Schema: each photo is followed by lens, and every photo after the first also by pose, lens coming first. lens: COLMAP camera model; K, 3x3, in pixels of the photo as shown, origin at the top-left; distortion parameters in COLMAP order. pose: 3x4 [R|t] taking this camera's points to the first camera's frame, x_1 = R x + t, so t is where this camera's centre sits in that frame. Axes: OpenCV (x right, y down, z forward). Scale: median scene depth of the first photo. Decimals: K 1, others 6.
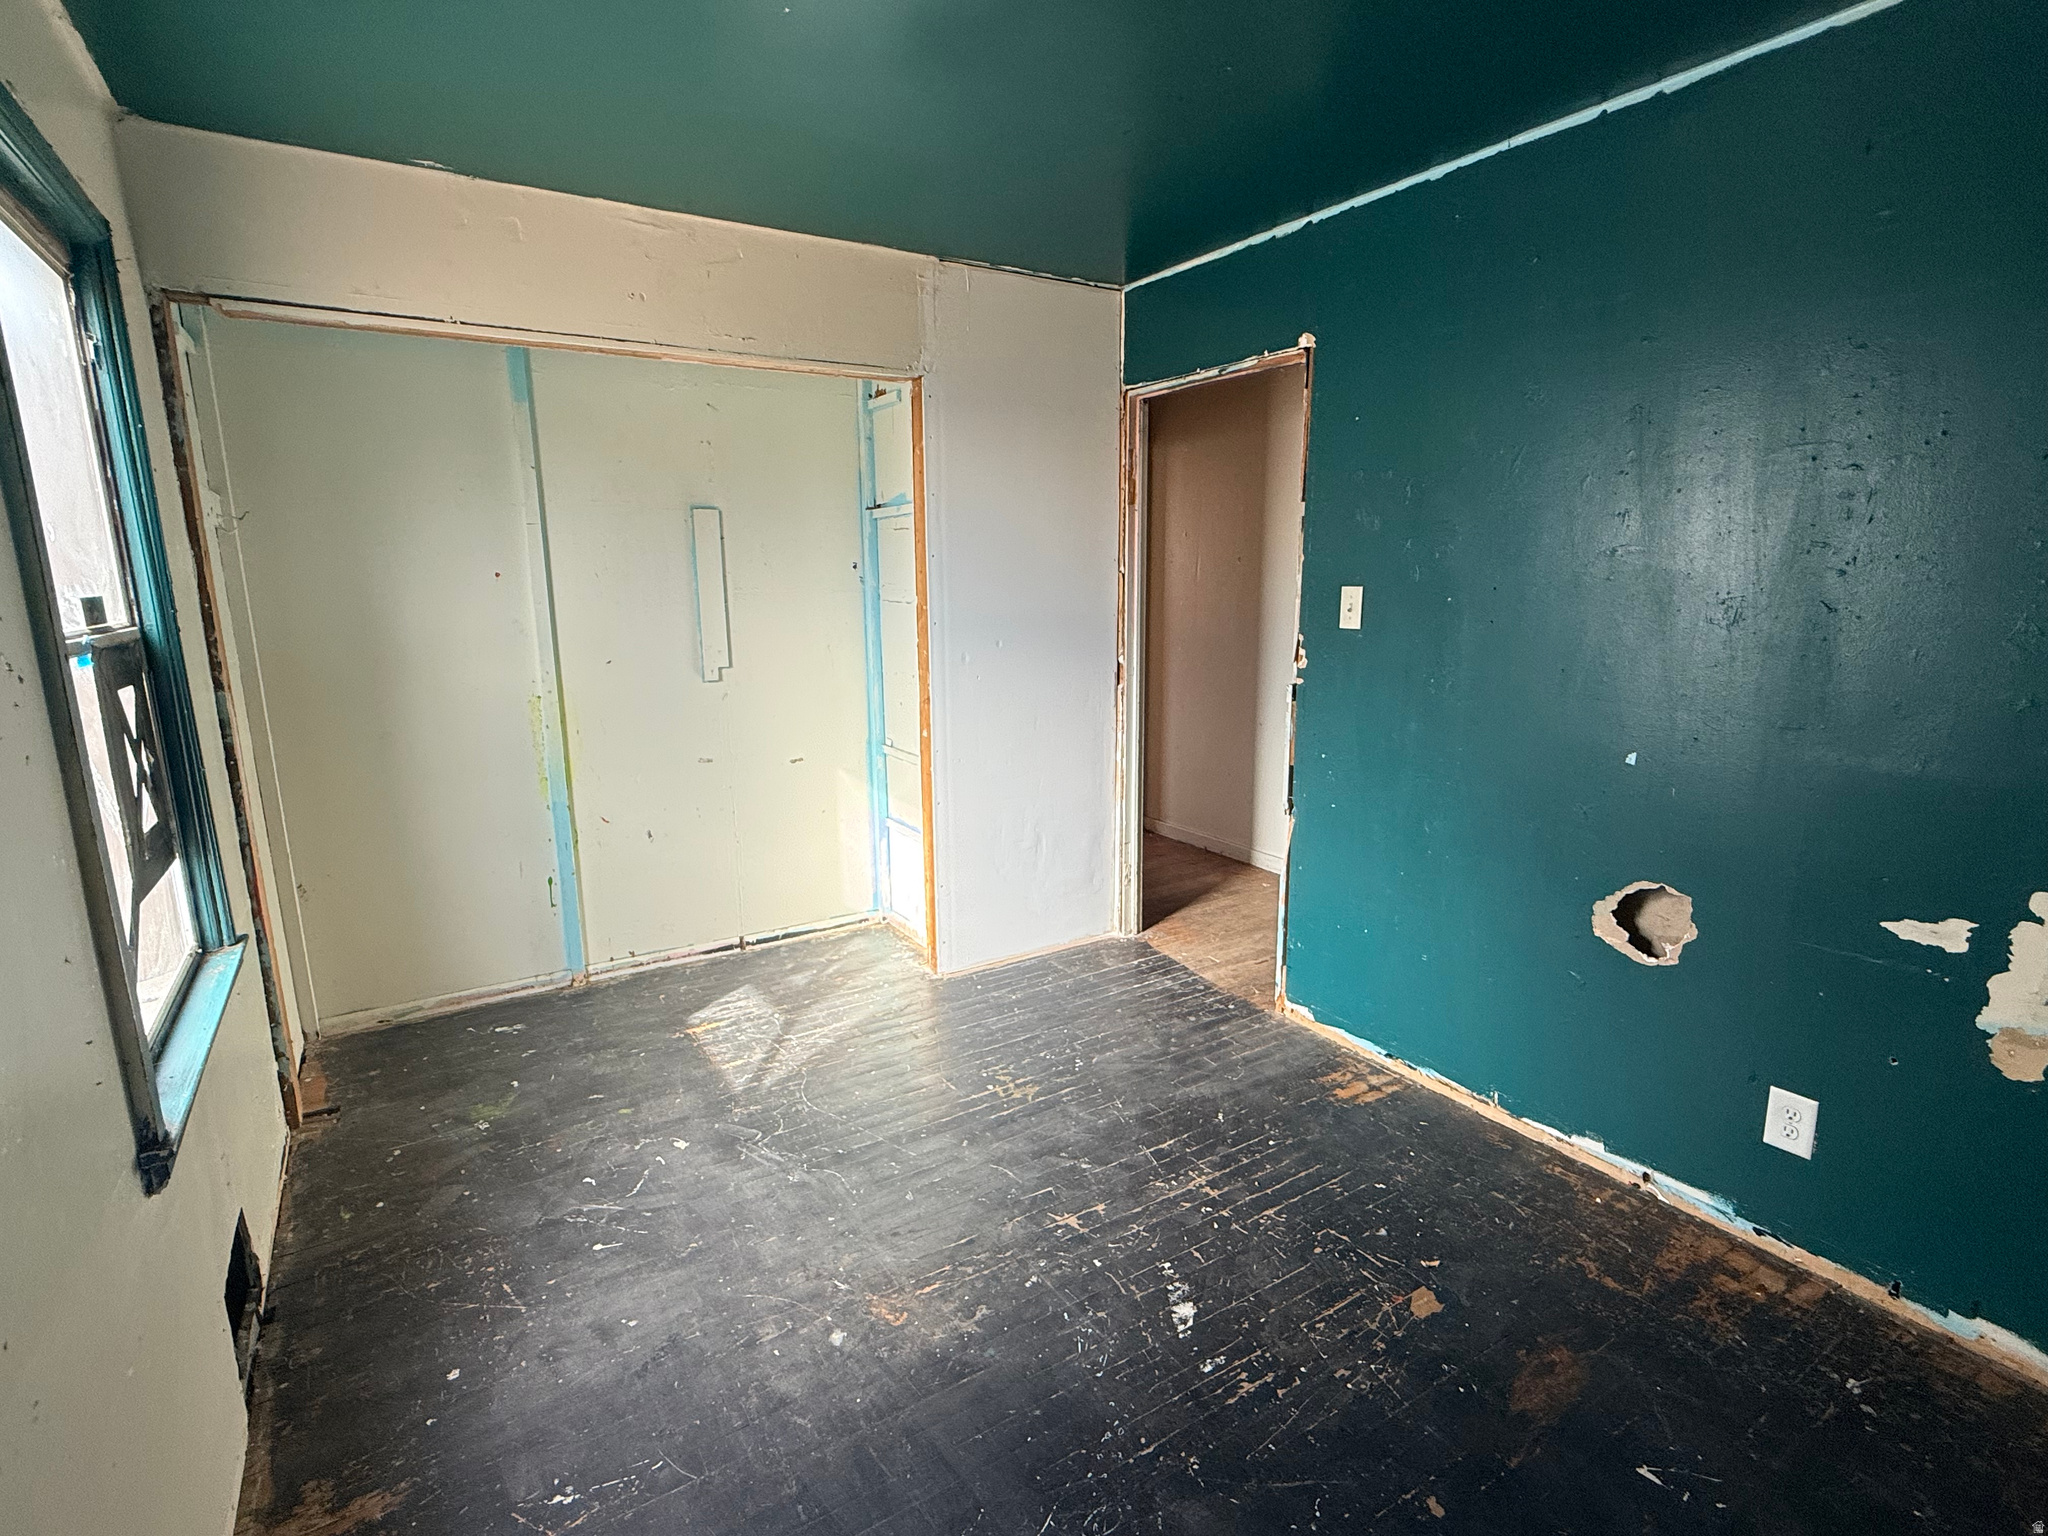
lens RADIAL K [[998.4, 0, 1024.2], [0, 998.4, 772.2], [0, 0, 1]] dist [0.000959, 0.000178]
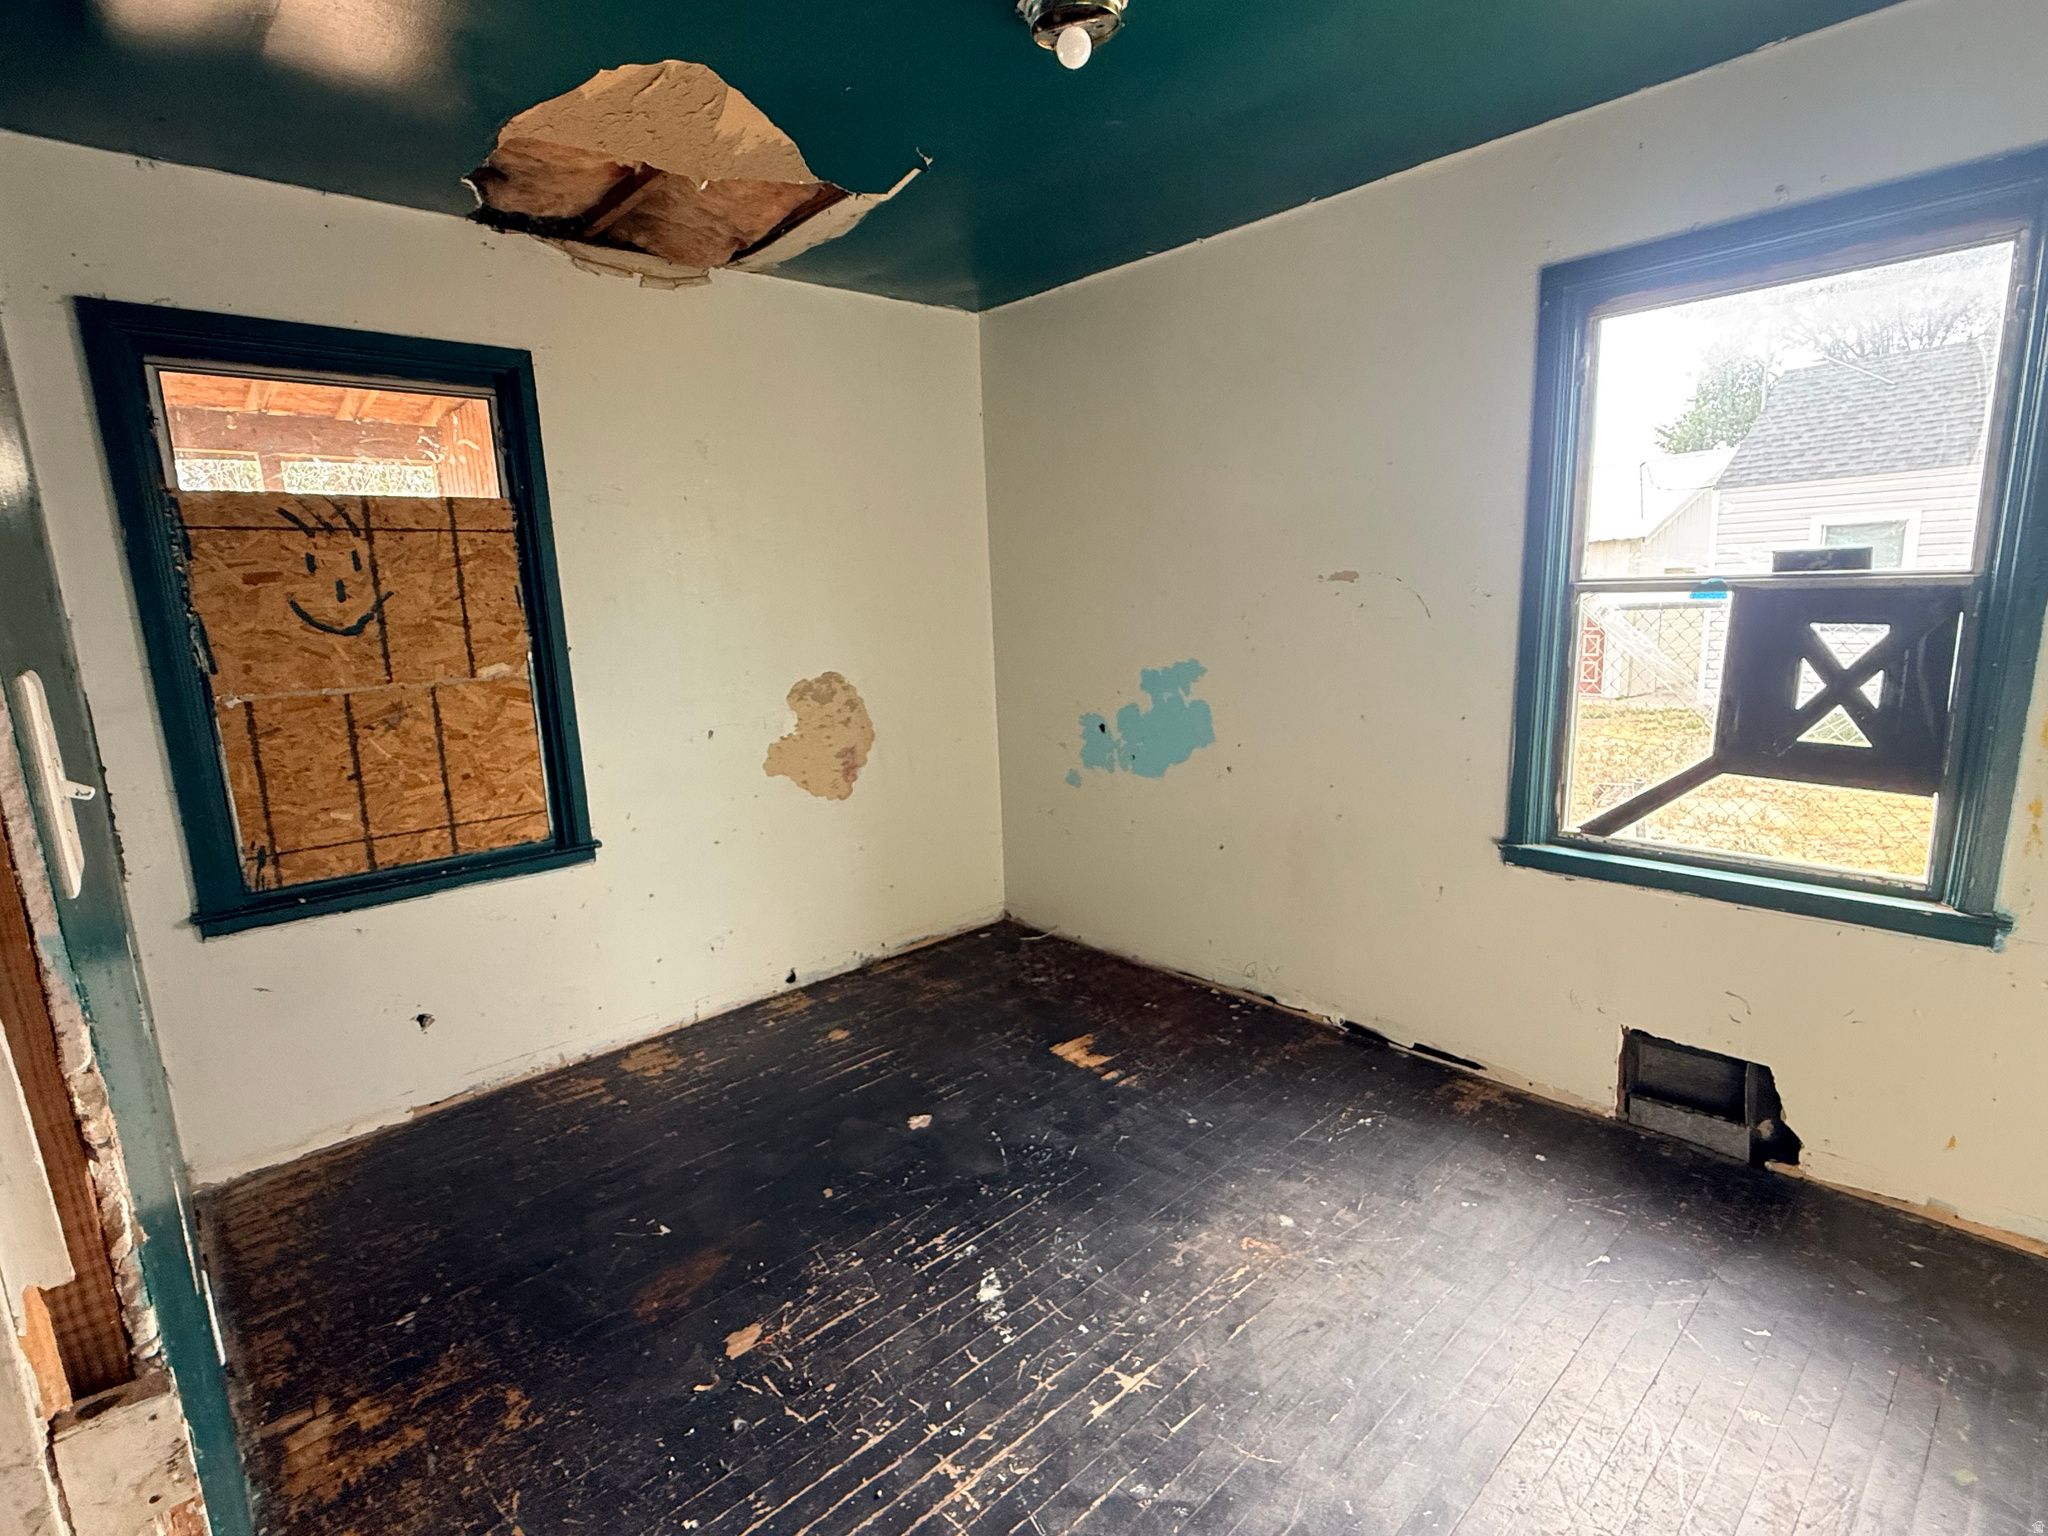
lens RADIAL K [[998.4, 0, 1021.9], [0, 998.4, 772.9], [0, 0, 1]] dist [0.000959, 0.000178]
pose [[-0.982626, 0.081802, -0.166598, 0.247107], [0.013410, 0.926577, 0.375866, -0.329098], [0.185112, 0.367102, -0.911575, 1.693808]]
